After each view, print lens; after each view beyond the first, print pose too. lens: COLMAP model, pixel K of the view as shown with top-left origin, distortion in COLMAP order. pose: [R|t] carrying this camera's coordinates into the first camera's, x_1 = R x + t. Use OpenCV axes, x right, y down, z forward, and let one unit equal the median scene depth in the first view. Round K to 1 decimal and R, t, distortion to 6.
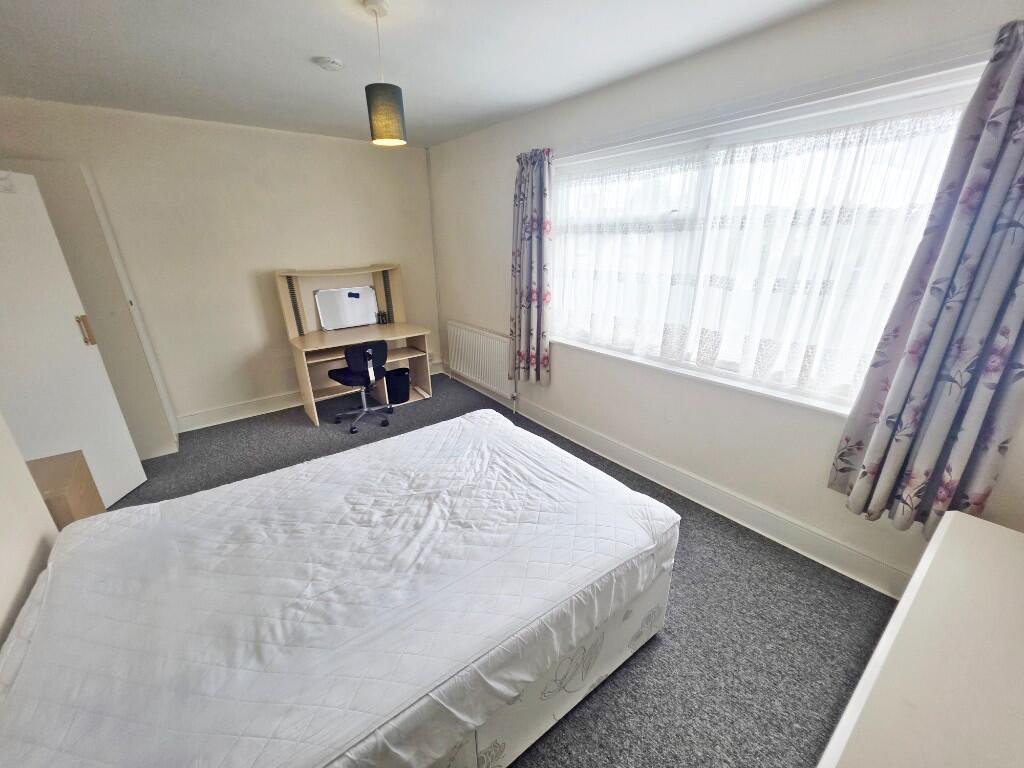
lens RADIAL K [[408.2, 0, 510.5], [0, 408.2, 392.4], [0, 0, 1]] dist [0.001483, -0.000126]
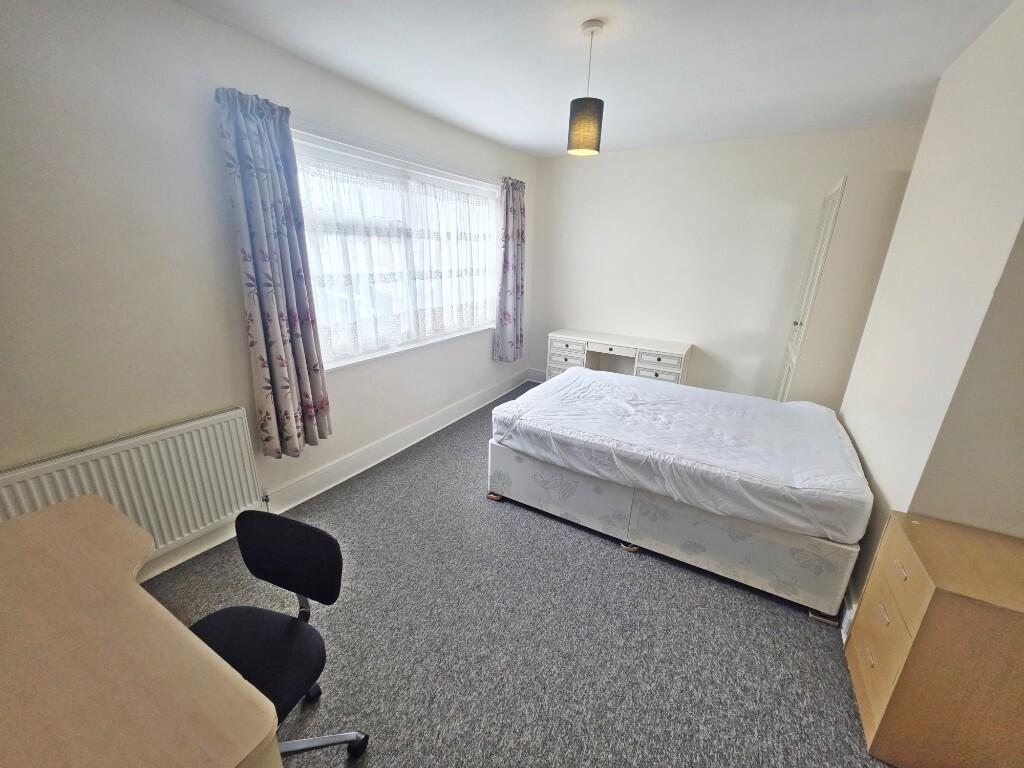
lens RADIAL K [[408.2, 0, 510.5], [0, 408.2, 392.4], [0, 0, 1]] dist [0.001483, -0.000126]
pose [[-0.383202, -0.298967, 0.873942, -0.997812], [0.298189, 0.855465, 0.423395, -0.437082], [-0.874208, 0.422845, -0.238667, 1.256477]]
